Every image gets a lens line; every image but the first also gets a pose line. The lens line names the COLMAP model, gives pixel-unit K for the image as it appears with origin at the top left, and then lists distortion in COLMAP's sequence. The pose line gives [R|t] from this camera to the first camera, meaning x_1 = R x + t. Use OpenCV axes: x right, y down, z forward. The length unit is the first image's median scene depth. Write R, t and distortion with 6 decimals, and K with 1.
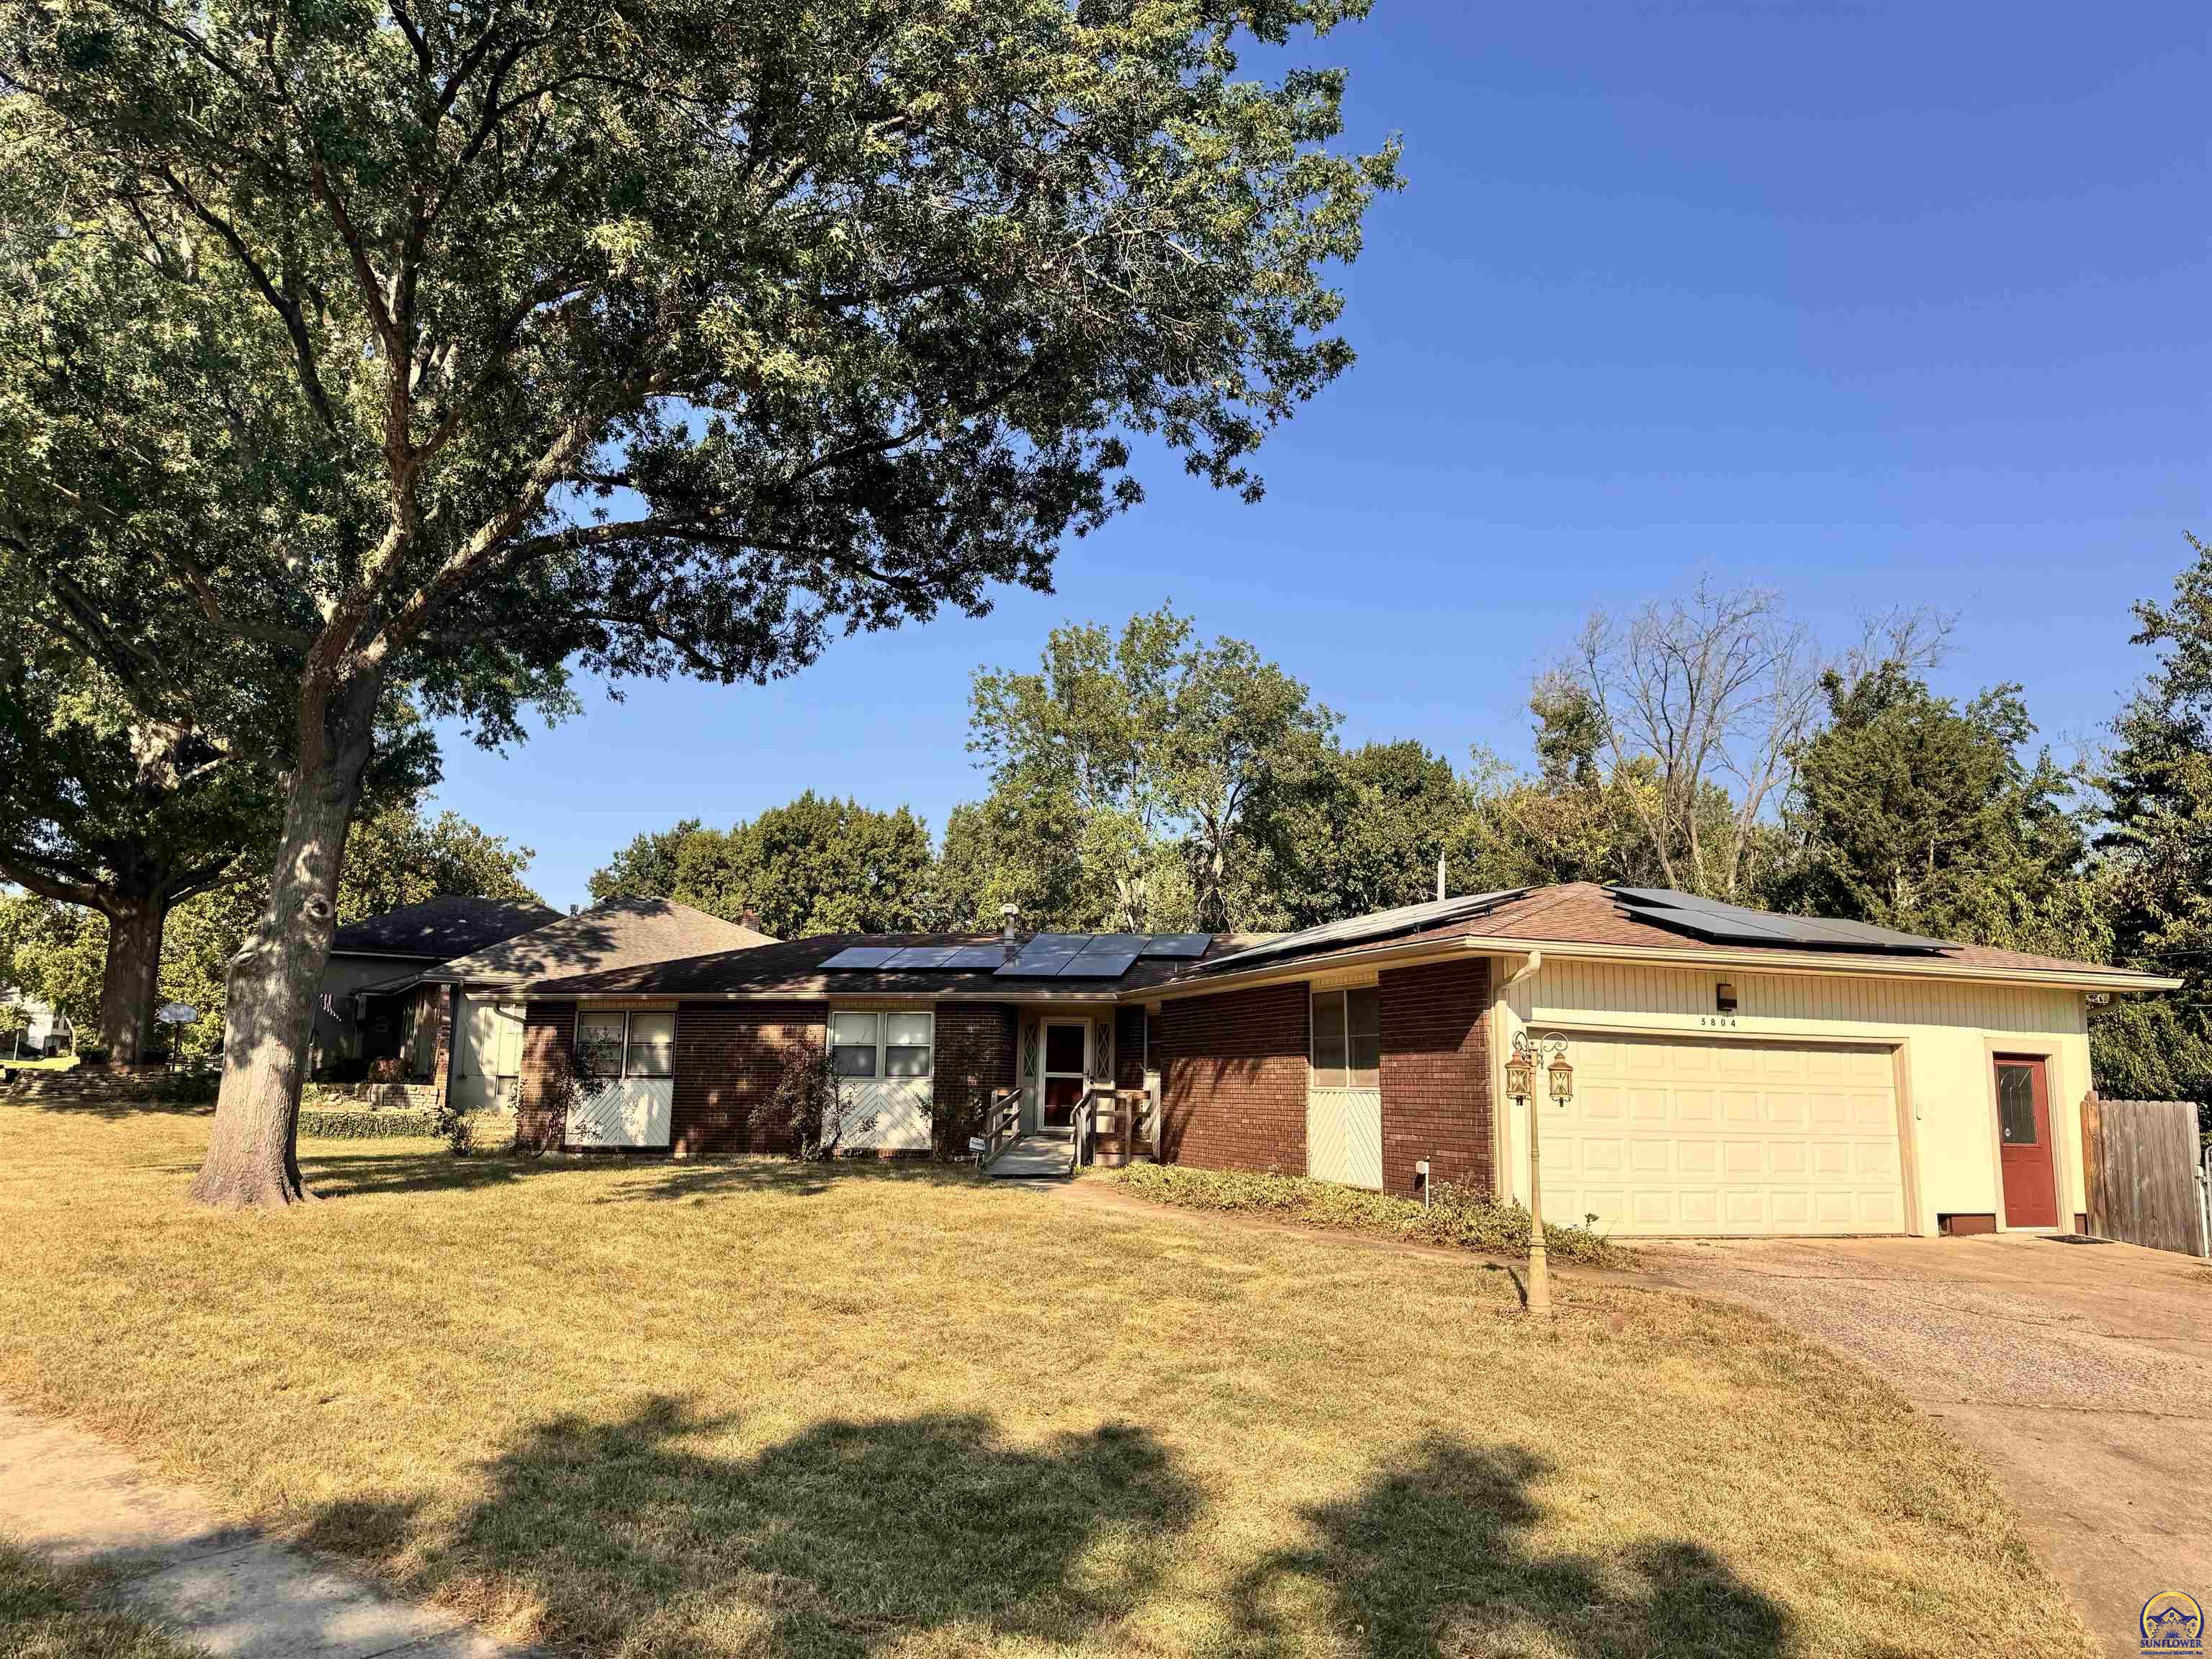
lens RADIAL K [[1559.9, 0, 1106.0], [0, 1559.9, 829.5], [0, 0, 1]] dist [0.281512, 0.000037]
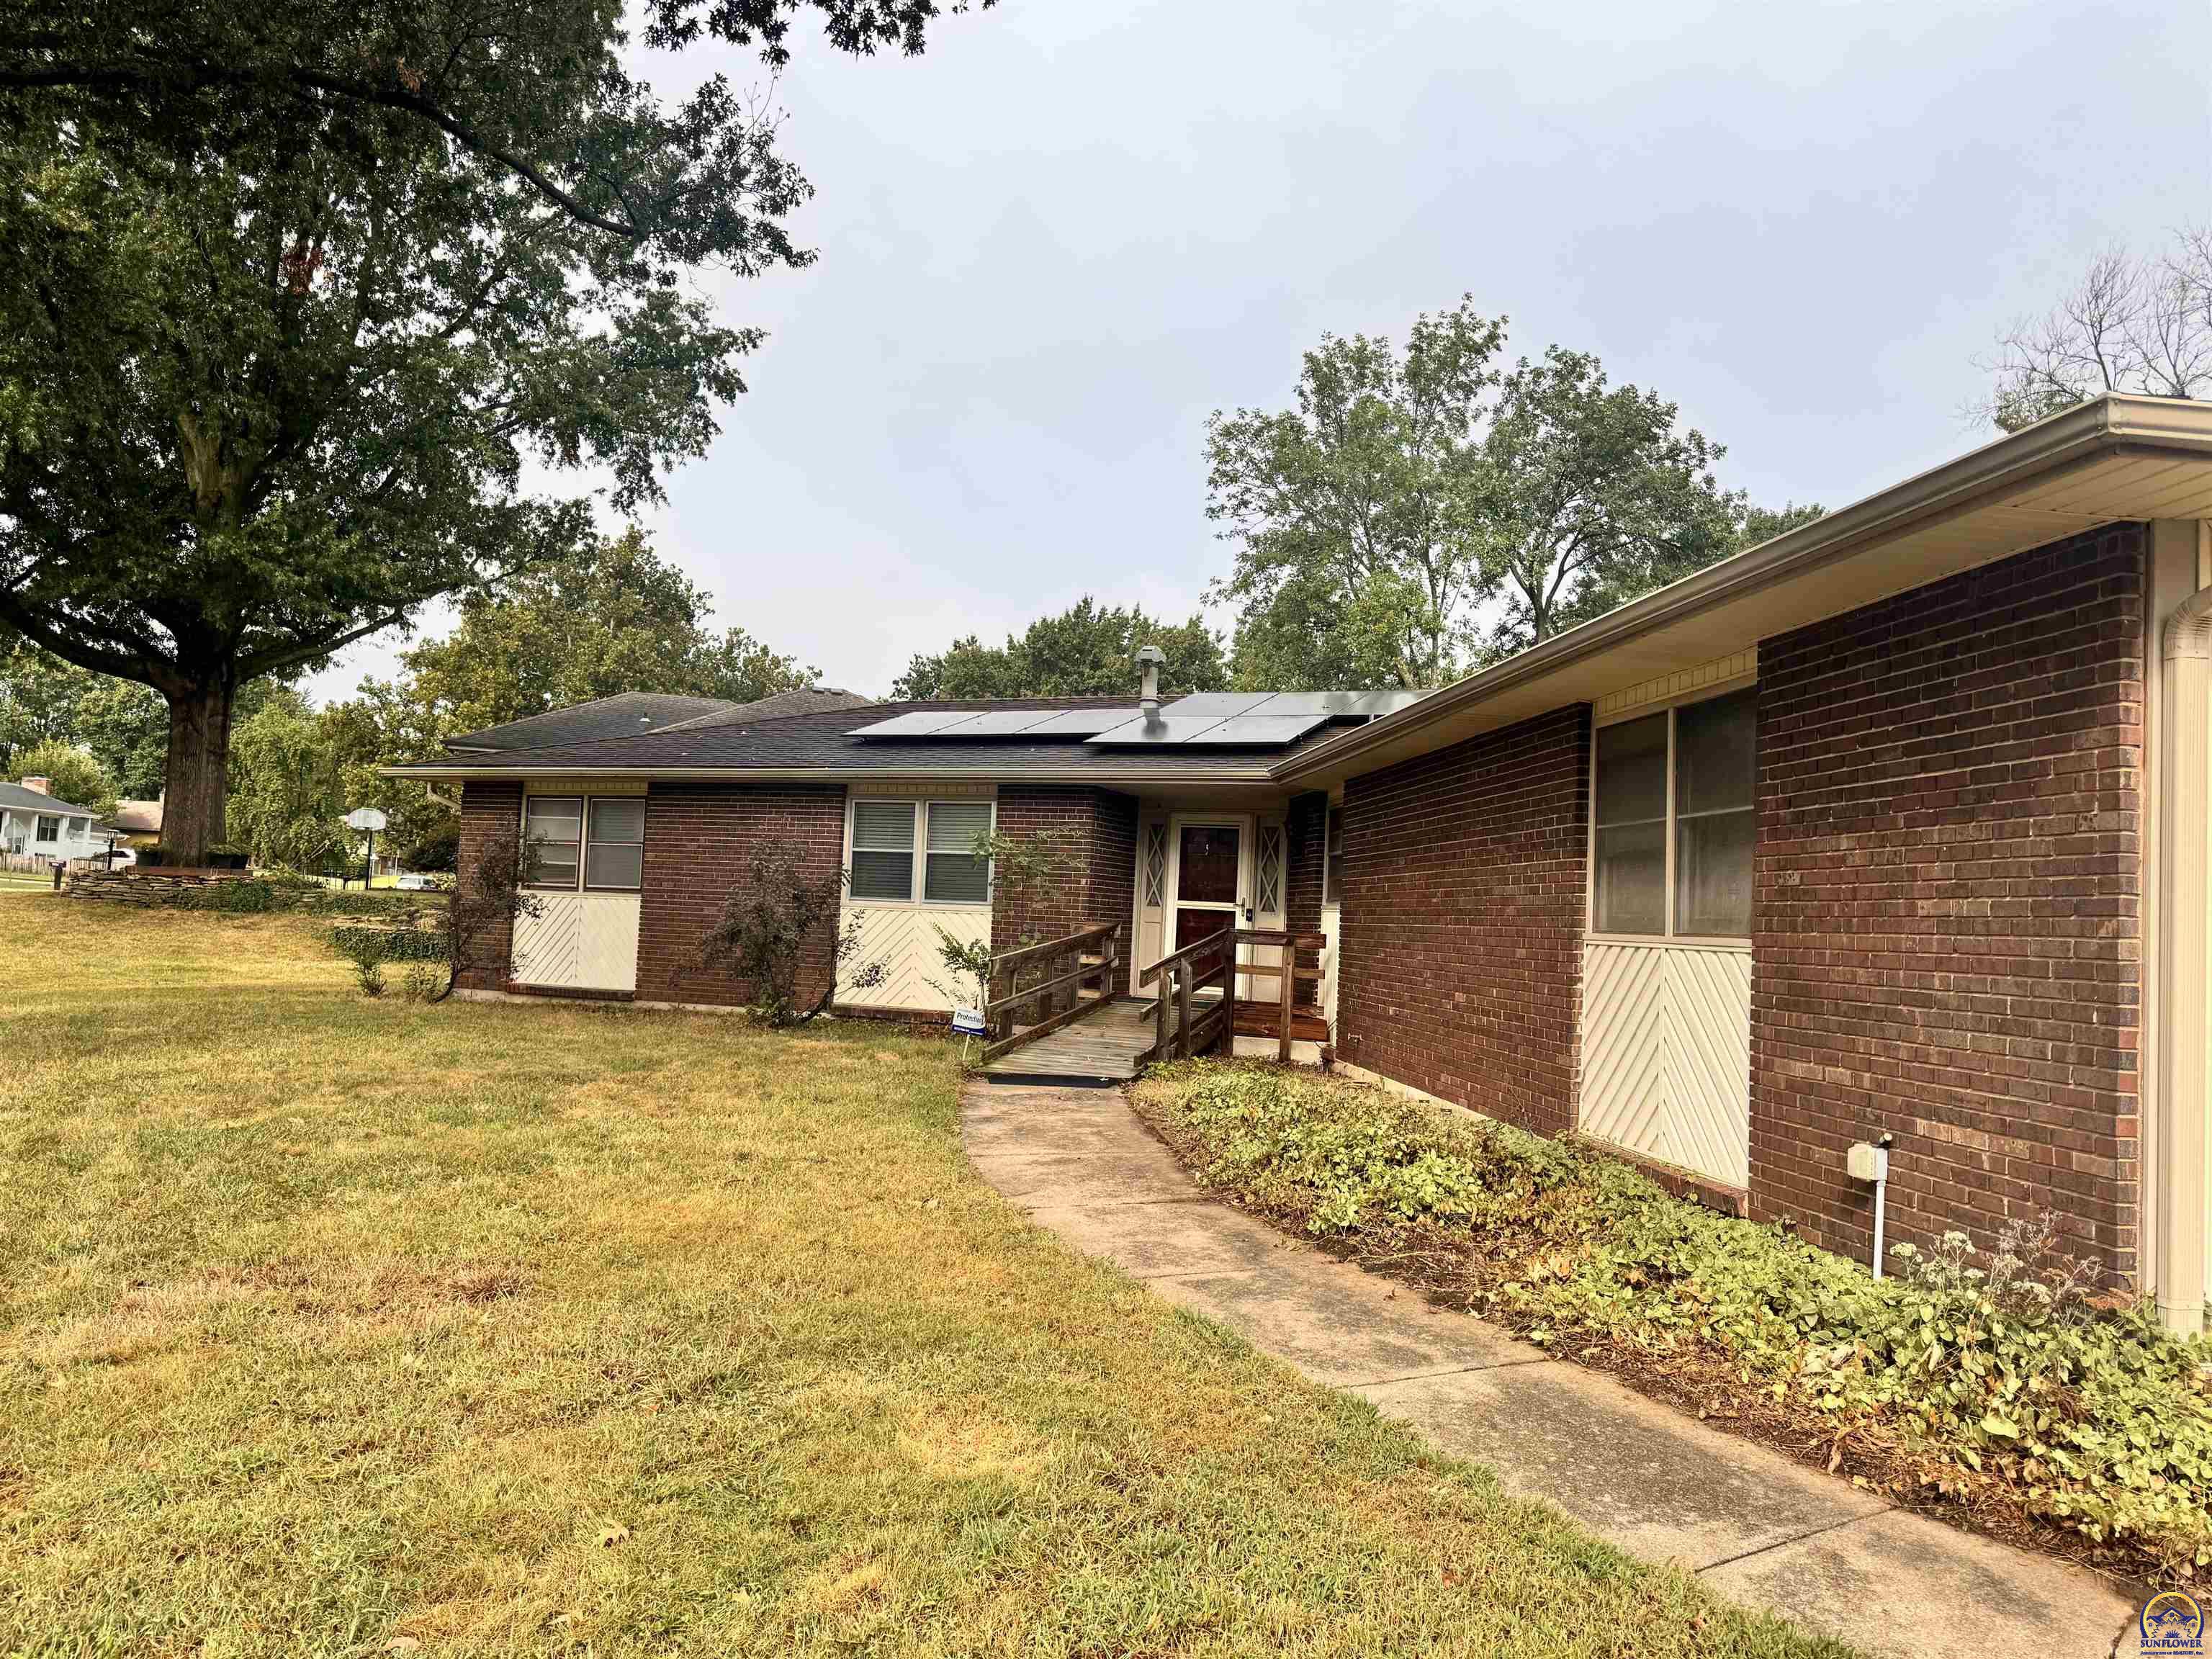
lens RADIAL K [[1540.8, 0, 979.5], [0, 1540.8, 793.0], [0, 0, 1]] dist [0.065269, -0.119305]
pose [[0.955442, 0.011175, -0.294969, 0.073618], [0.011042, 0.997231, 0.073546, 0.068279], [0.294974, -0.073526, 0.952672, 0.411678]]
